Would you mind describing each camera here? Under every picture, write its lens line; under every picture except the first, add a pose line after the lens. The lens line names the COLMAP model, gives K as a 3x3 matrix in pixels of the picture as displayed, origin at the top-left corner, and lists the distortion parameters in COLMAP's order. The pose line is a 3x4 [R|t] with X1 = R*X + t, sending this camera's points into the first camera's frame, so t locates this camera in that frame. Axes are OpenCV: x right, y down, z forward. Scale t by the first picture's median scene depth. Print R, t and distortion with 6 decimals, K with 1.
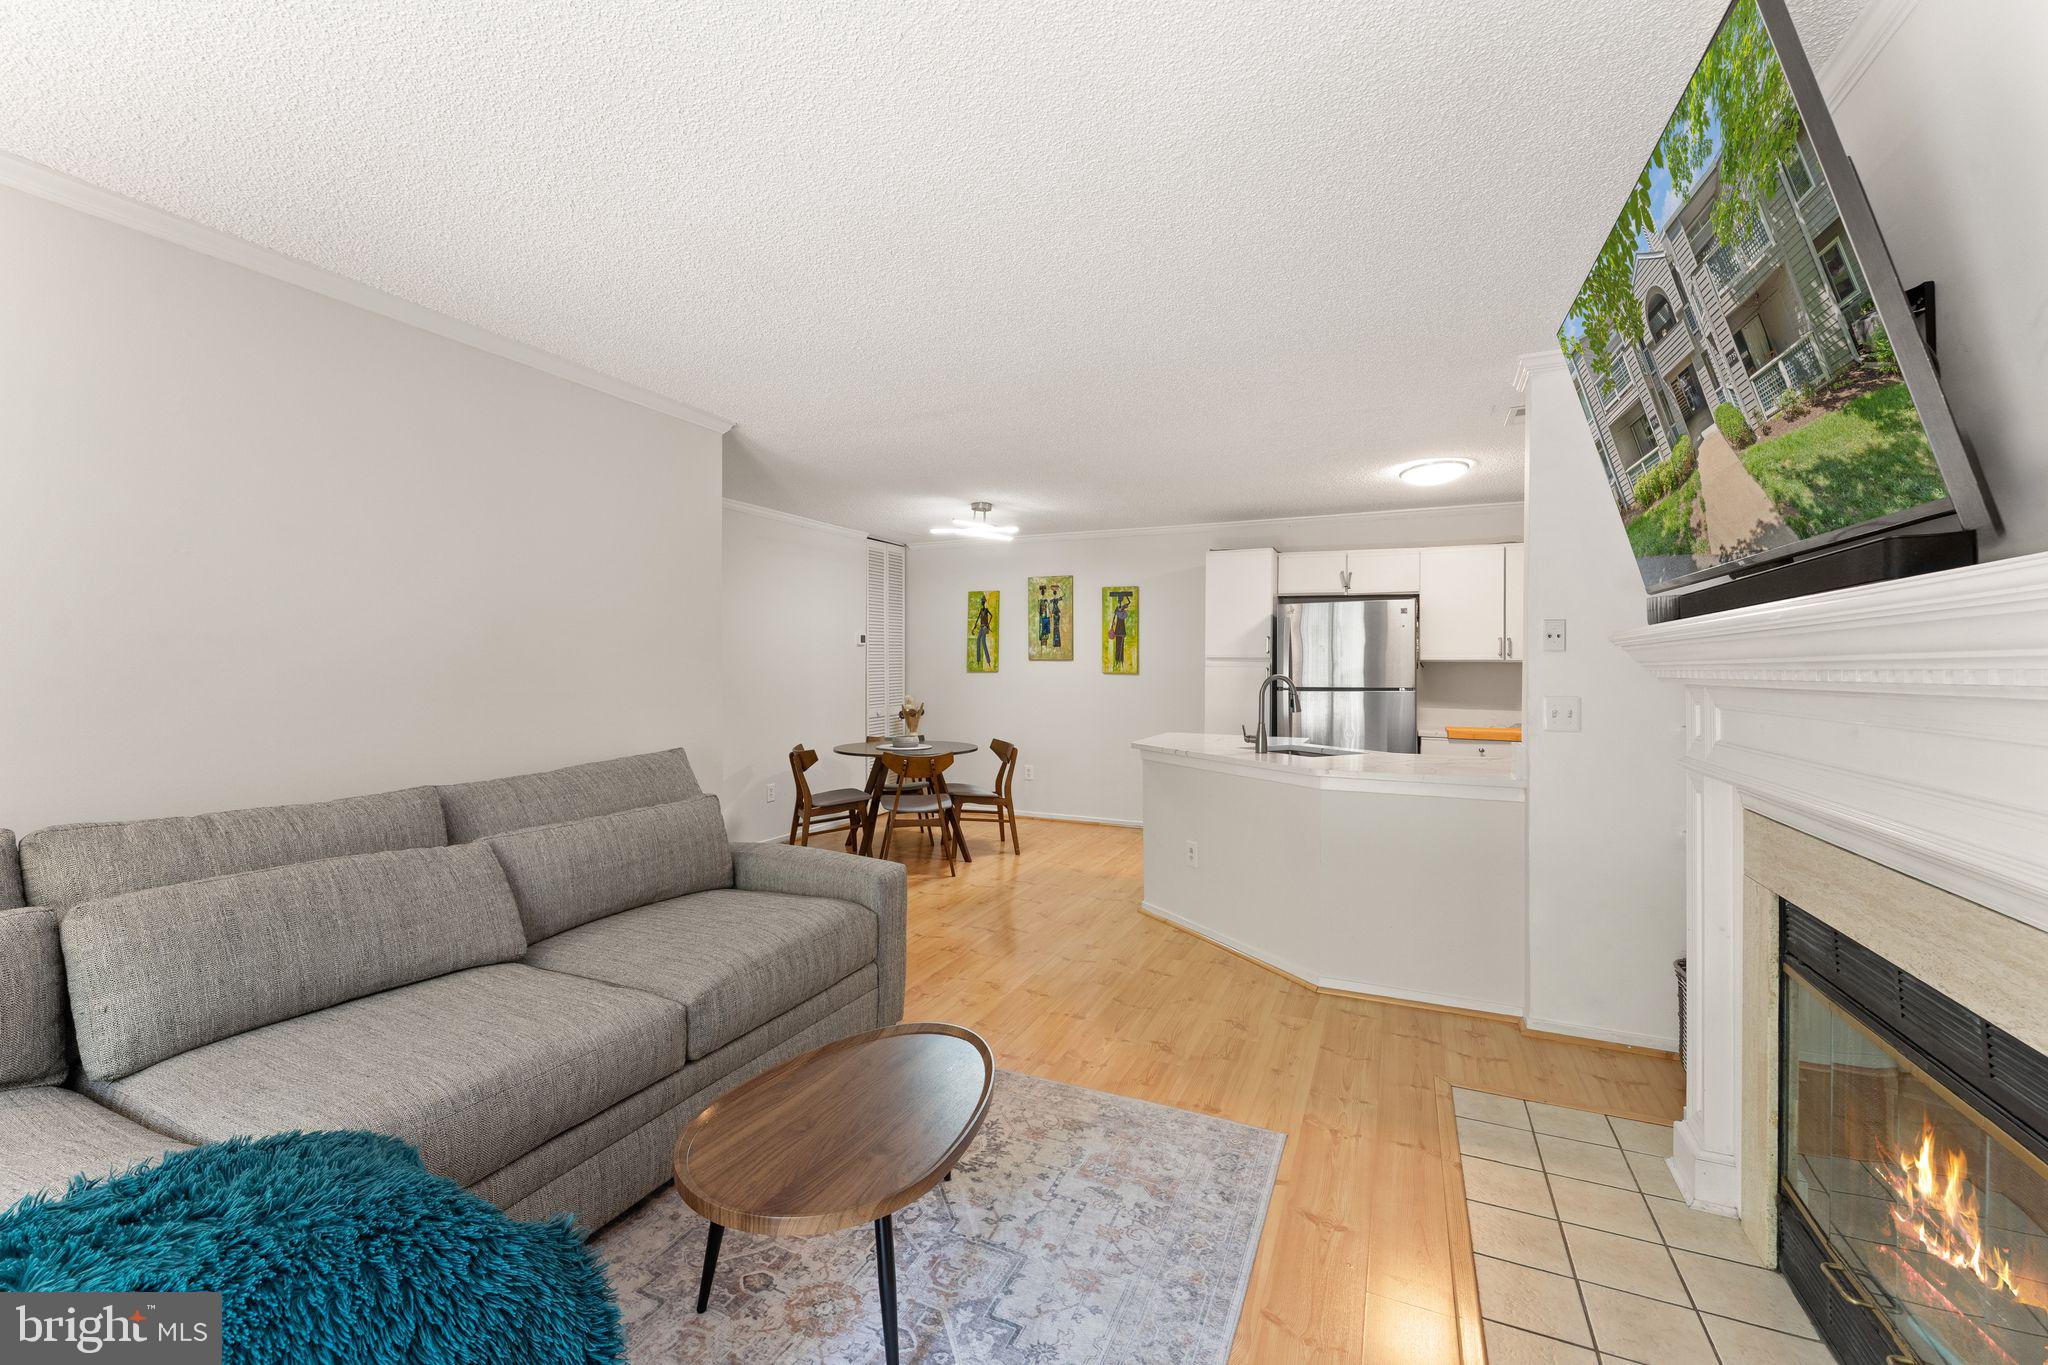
lens RADIAL K [[829.1, 0, 1019.6], [0, 829.1, 661.6], [0, 0, 1]] dist [-0.002882, -0.000263]
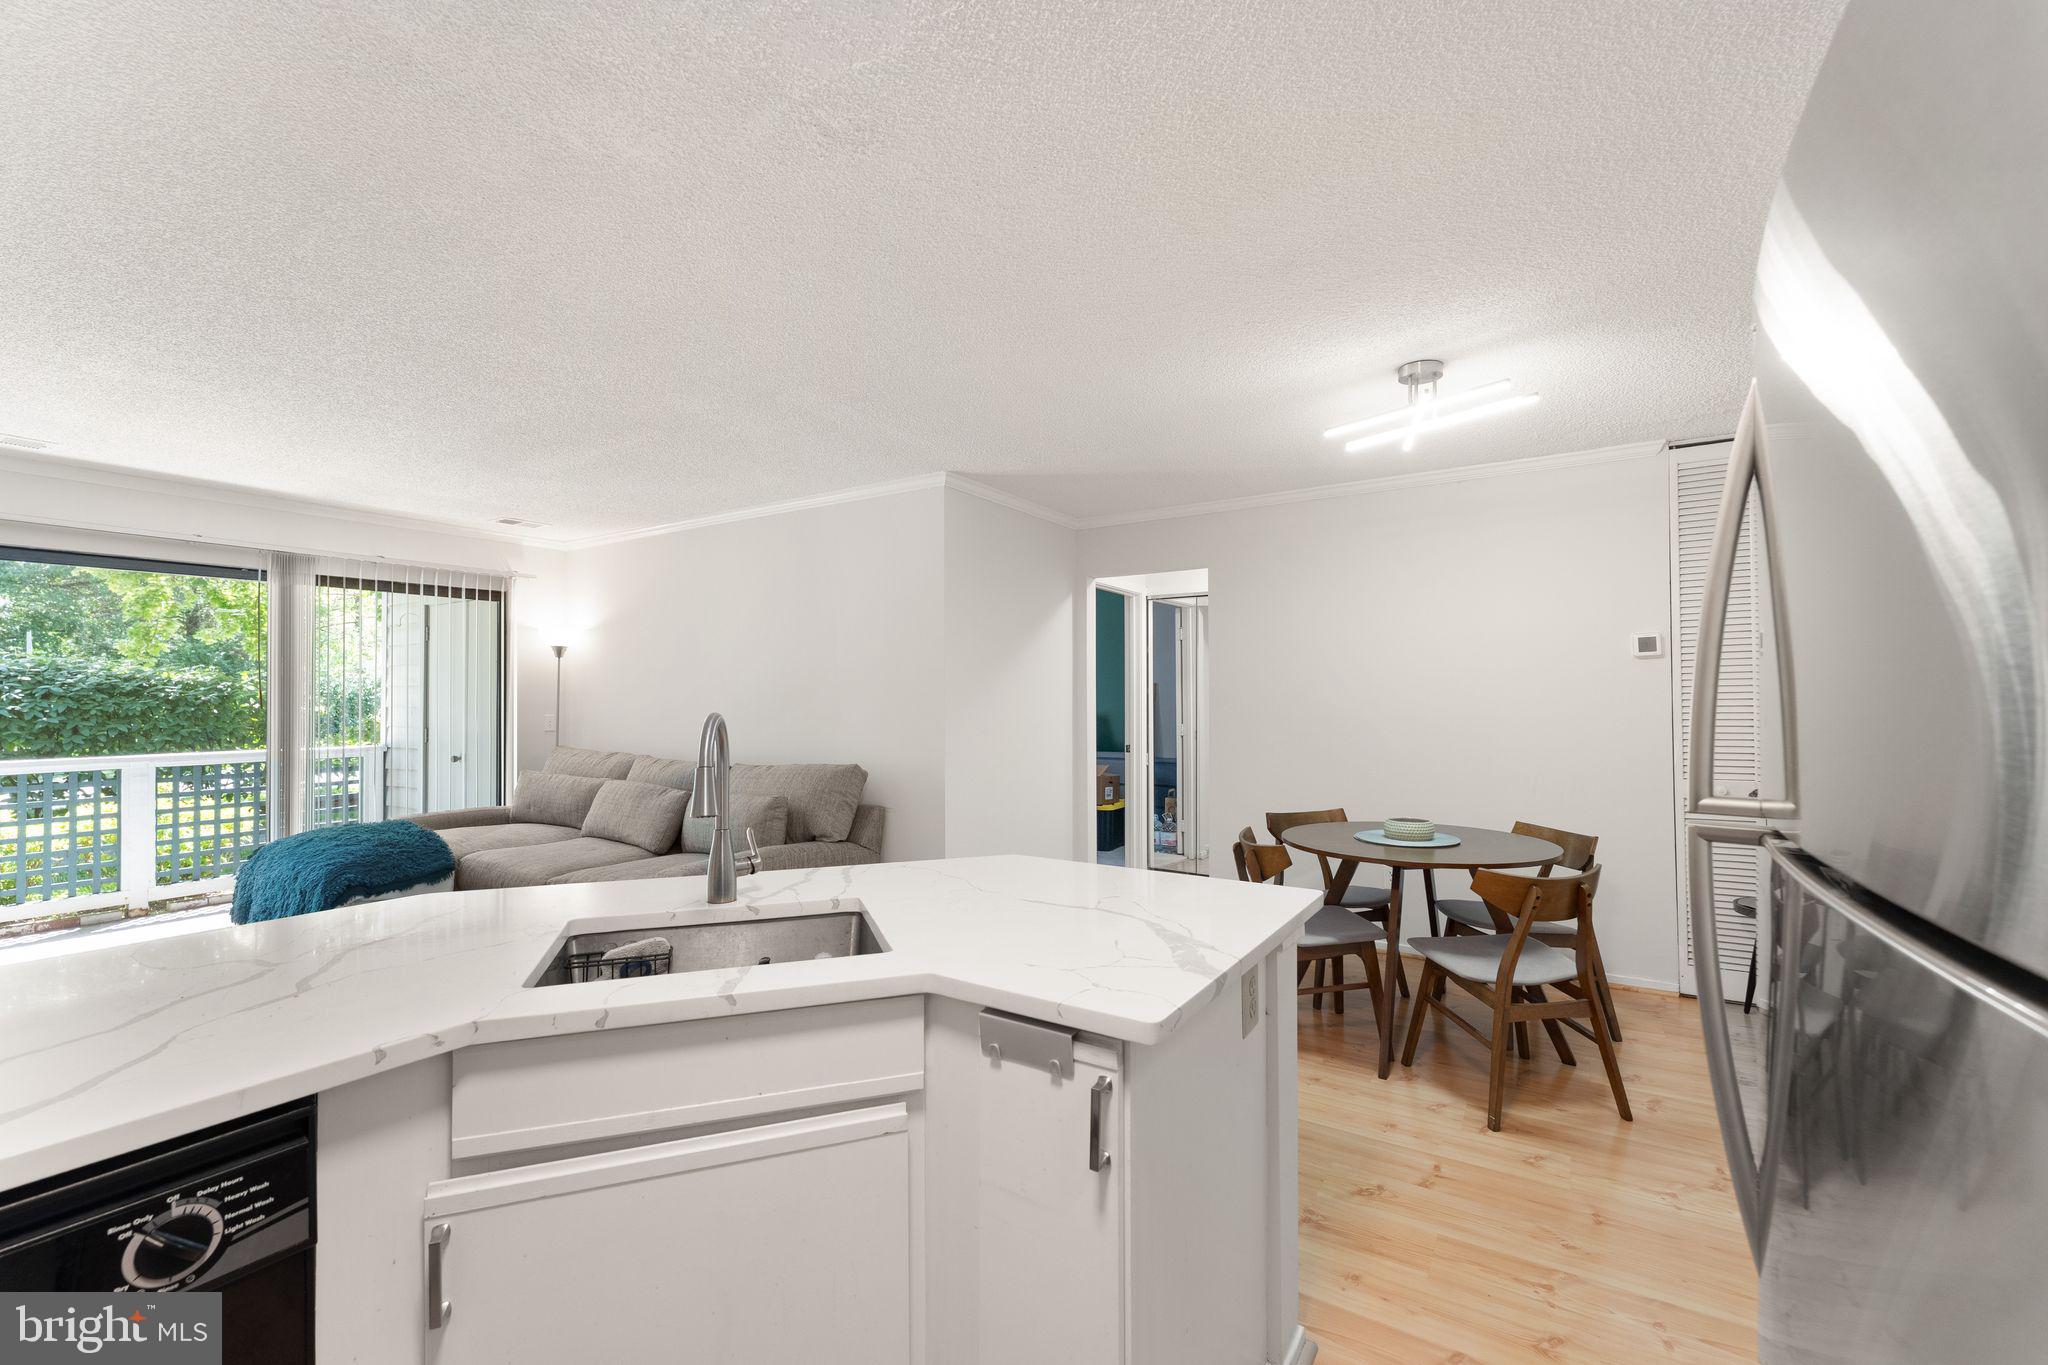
lens RADIAL K [[838.5, 0, 1022.3], [0, 838.5, 686.8], [0, 0, 1]] dist [0.000194, 0.000331]
pose [[-0.133803, -0.018906, -0.990828, 0.962280], [0.007574, 0.999769, -0.020100, 0.017063], [0.990979, -0.010194, -0.133629, 1.675552]]
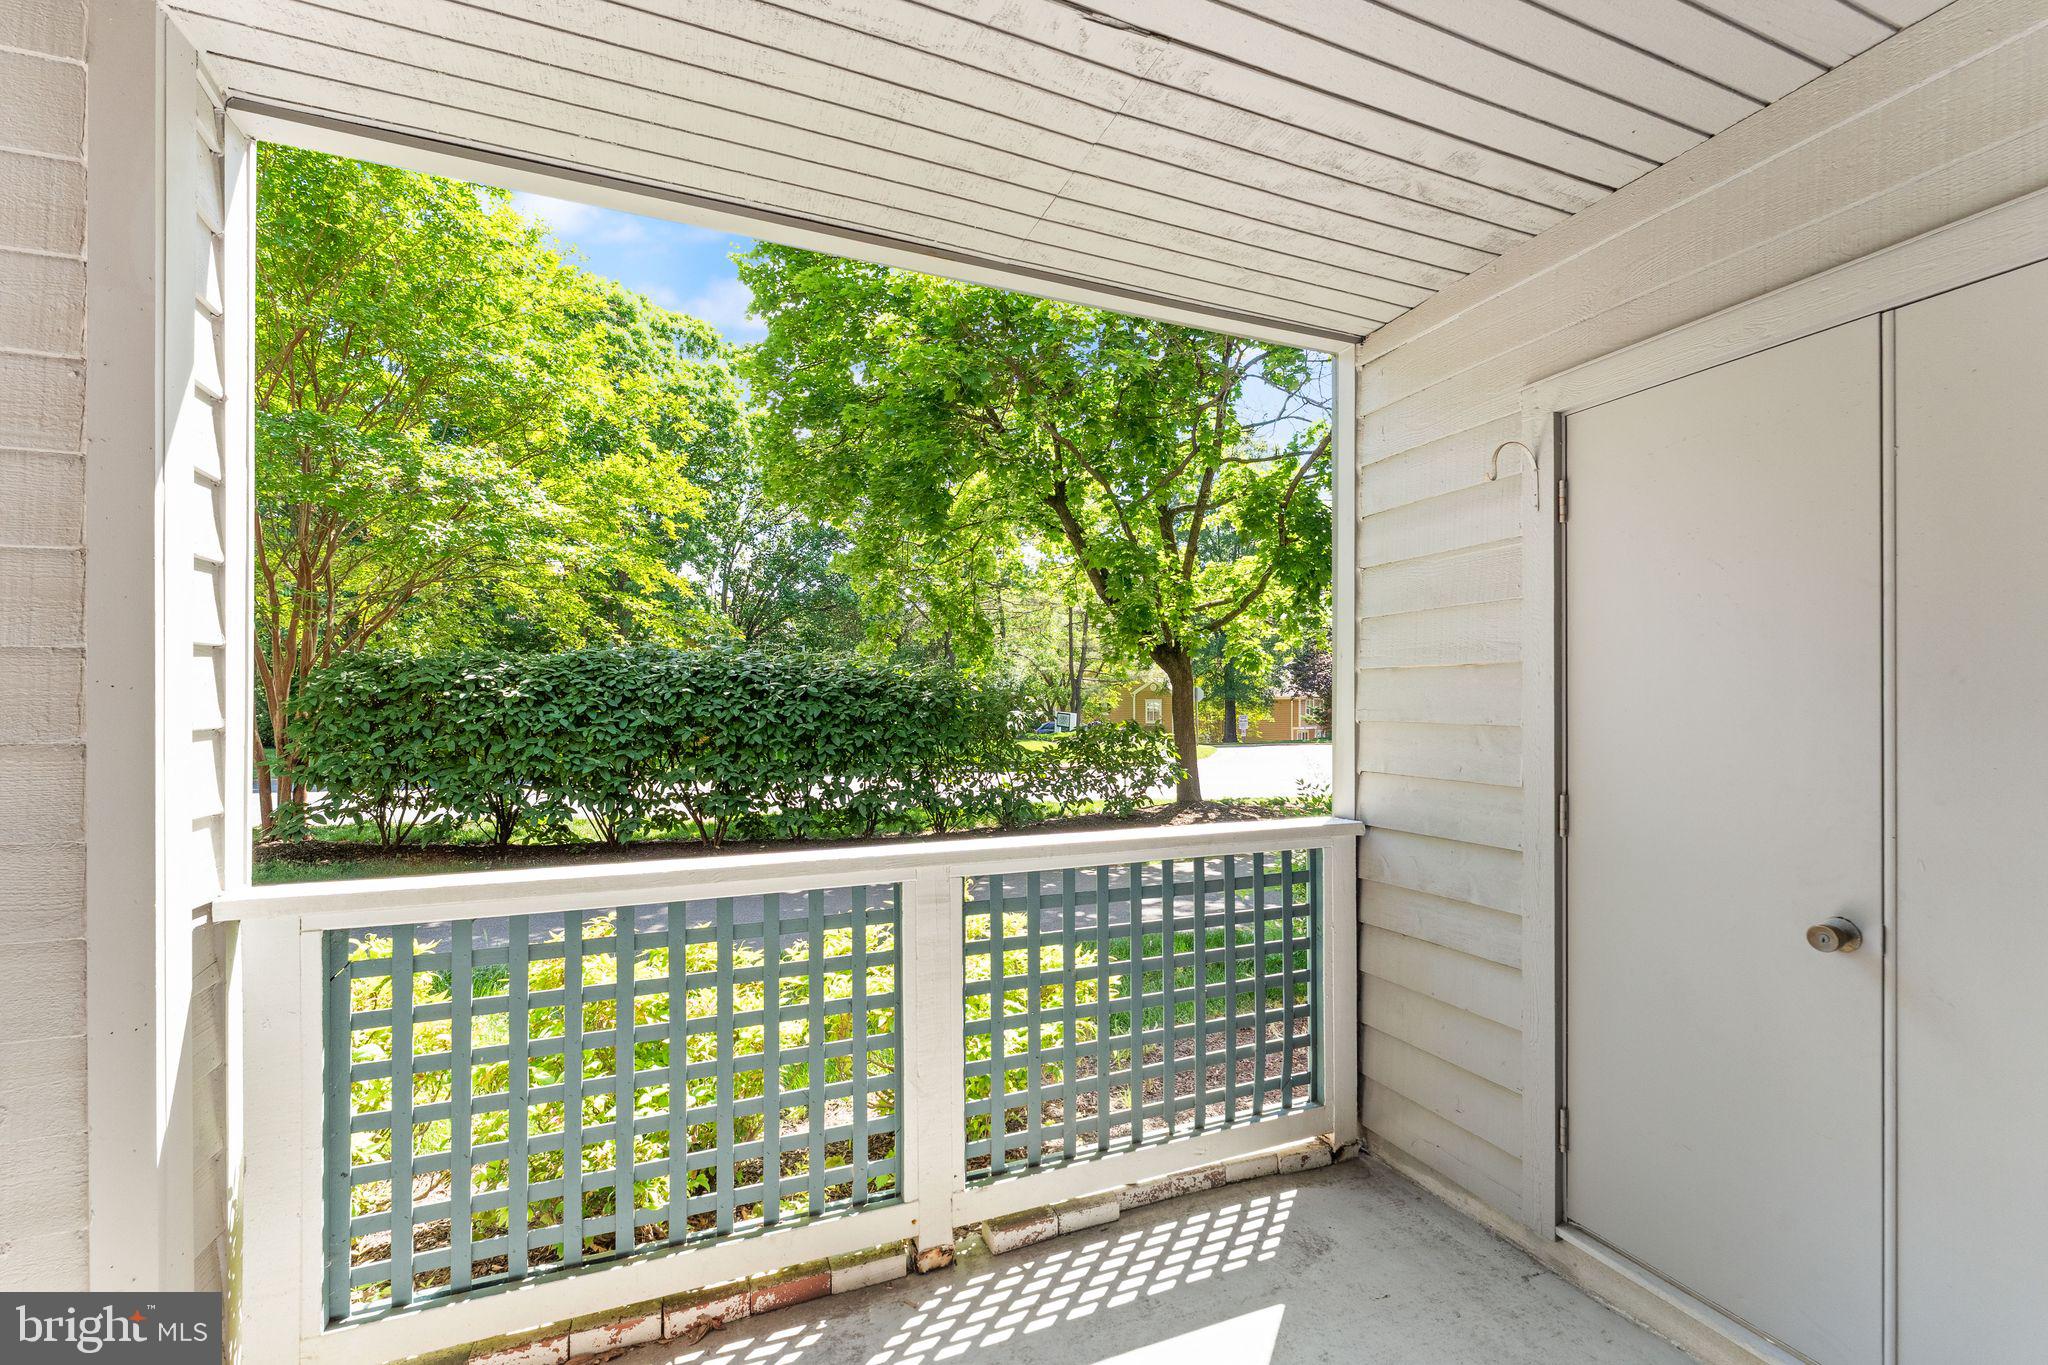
lens RADIAL K [[837.7, 0, 1019.0], [0, 837.7, 705.0], [0, 0, 1]] dist [0.000317, -0.000003]
pose [[-0.687829, -0.002055, -0.725870, -0.235906], [0.000545, 0.999994, -0.003348, -0.006397], [0.725873, -0.002698, -0.687824, -0.095927]]
